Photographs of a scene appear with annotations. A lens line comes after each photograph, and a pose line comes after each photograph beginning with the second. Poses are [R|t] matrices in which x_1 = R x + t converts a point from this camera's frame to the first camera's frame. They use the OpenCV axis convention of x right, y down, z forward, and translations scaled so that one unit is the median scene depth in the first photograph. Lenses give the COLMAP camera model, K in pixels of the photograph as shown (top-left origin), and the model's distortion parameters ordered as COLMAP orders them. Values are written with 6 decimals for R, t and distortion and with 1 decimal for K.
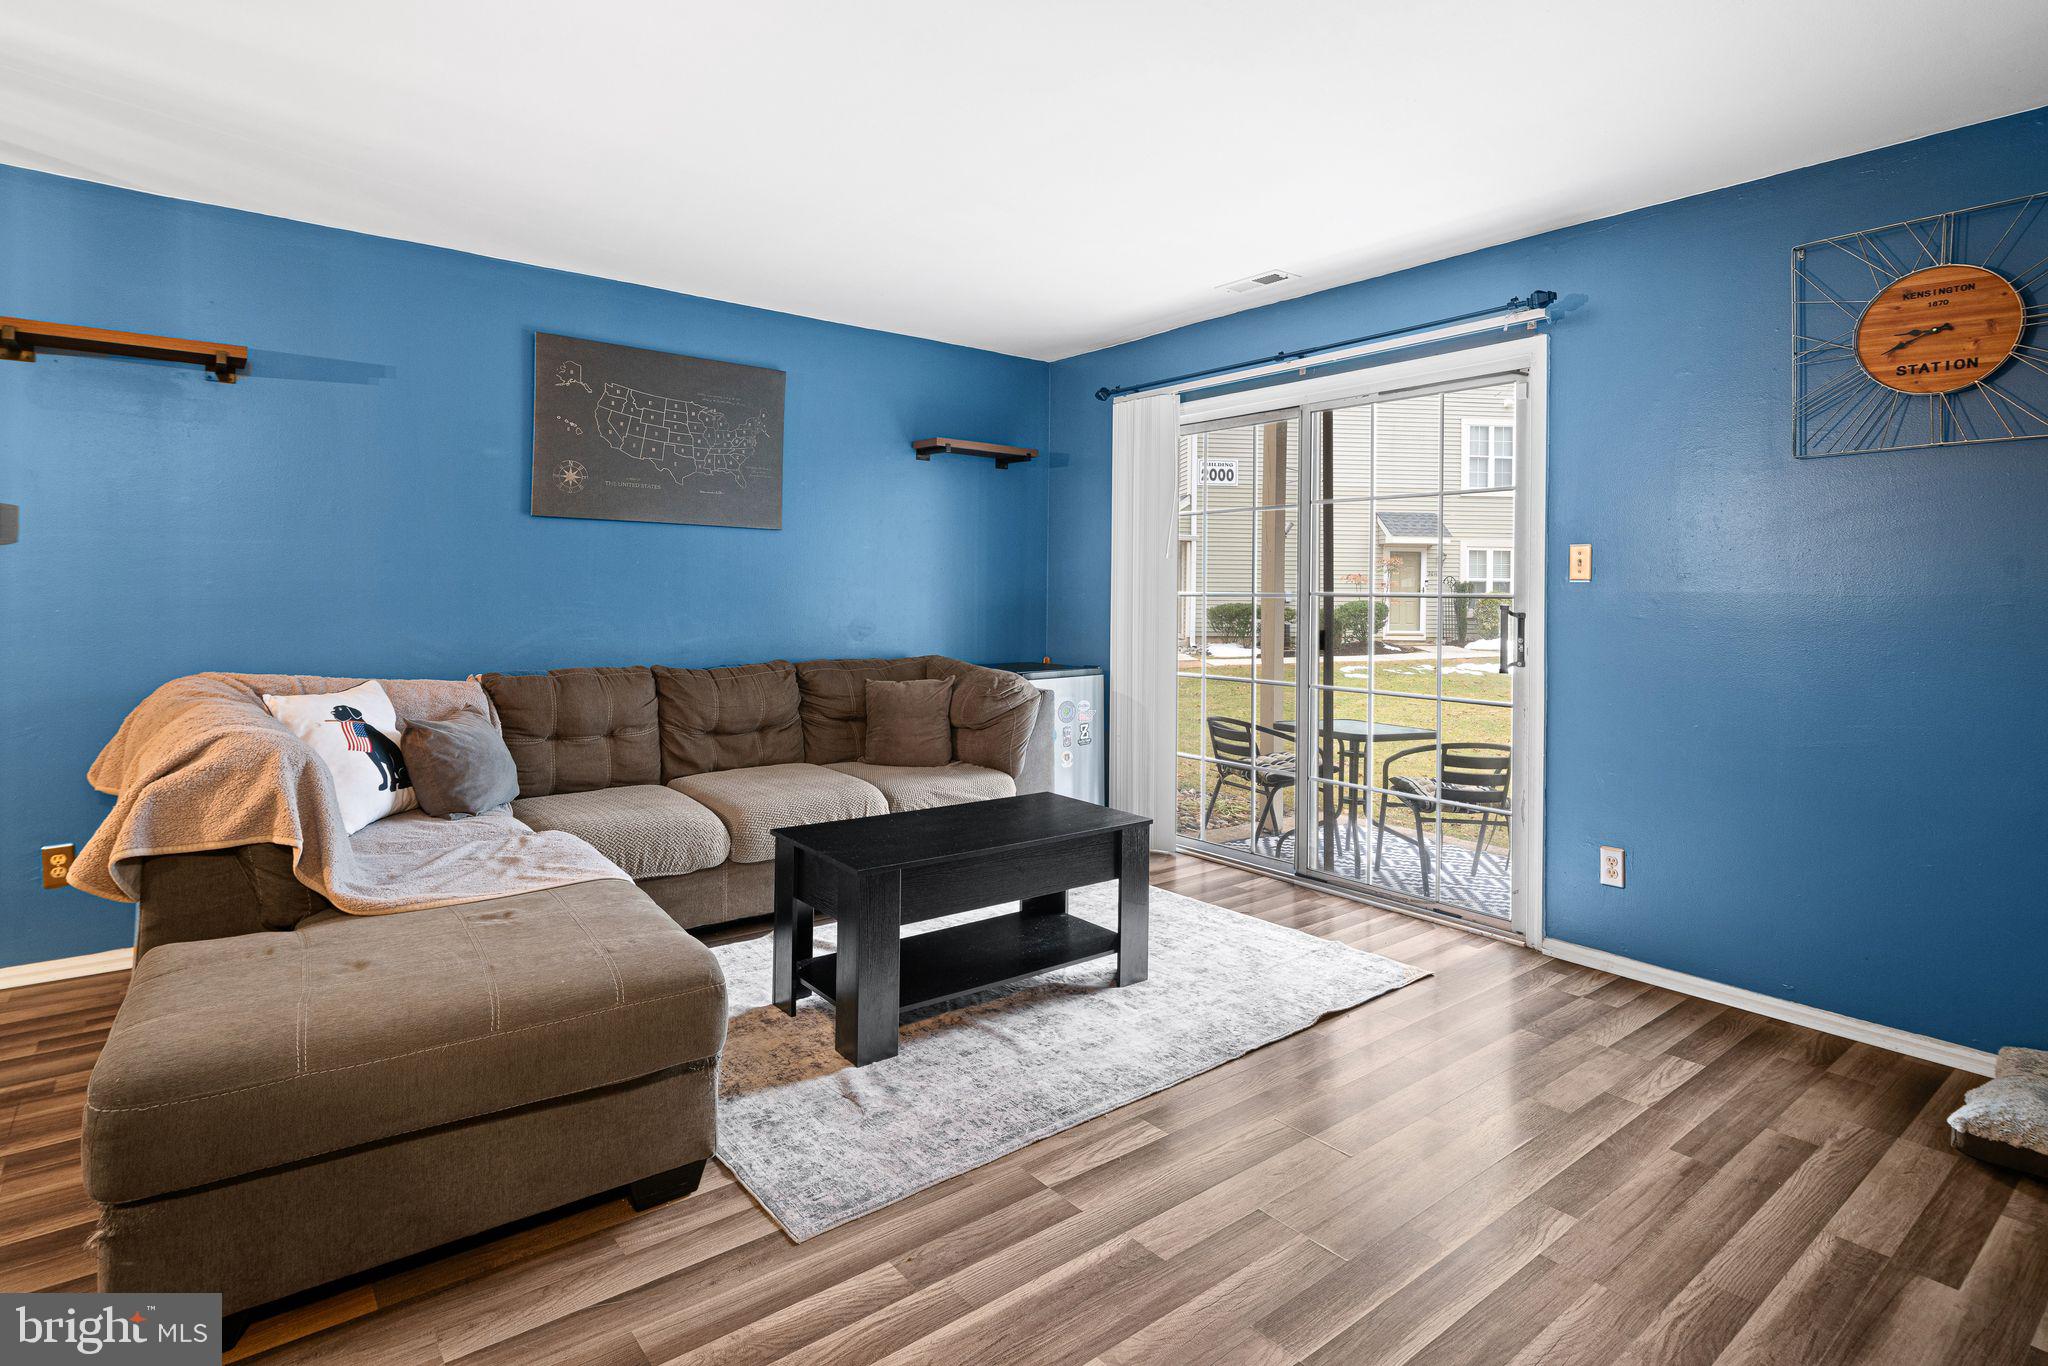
lens RADIAL K [[973.1, 0, 1180.6], [0, 973.1, 593.1], [0, 0, 1]] dist [0.001184, -0.000319]
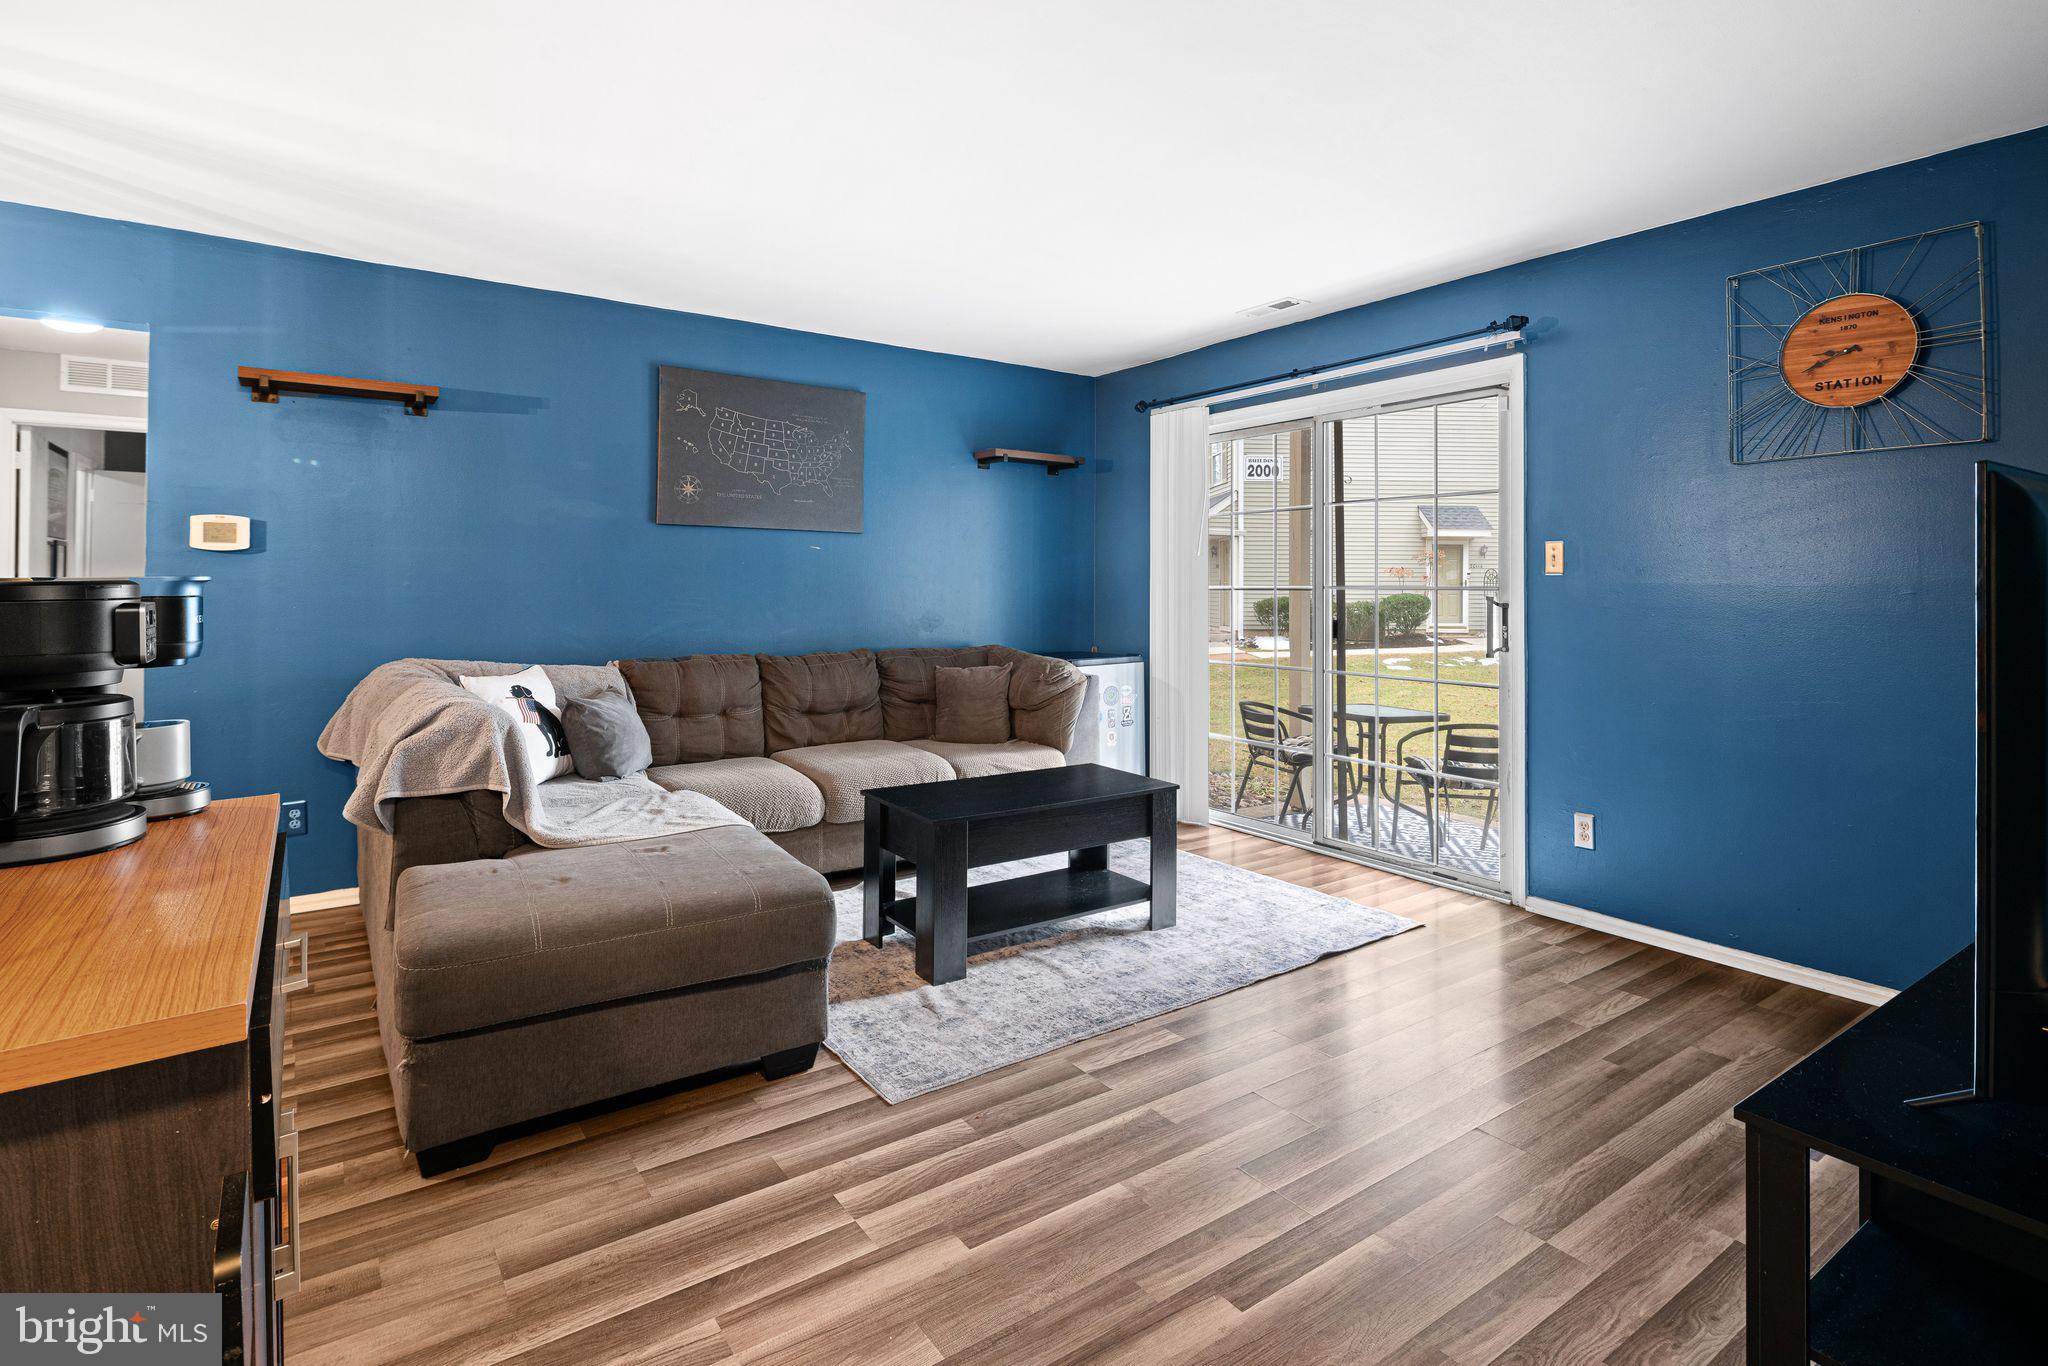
lens RADIAL K [[1072.3, 0, 999.2], [0, 1072.3, 596.7], [0, 0, 1]] dist [0.001814, -0.000228]
pose [[0.969933, -0.004337, -0.243332, 0.069875], [0.006378, 0.999951, 0.007603, -0.000142], [0.243287, -0.008926, 0.969913, -0.259109]]
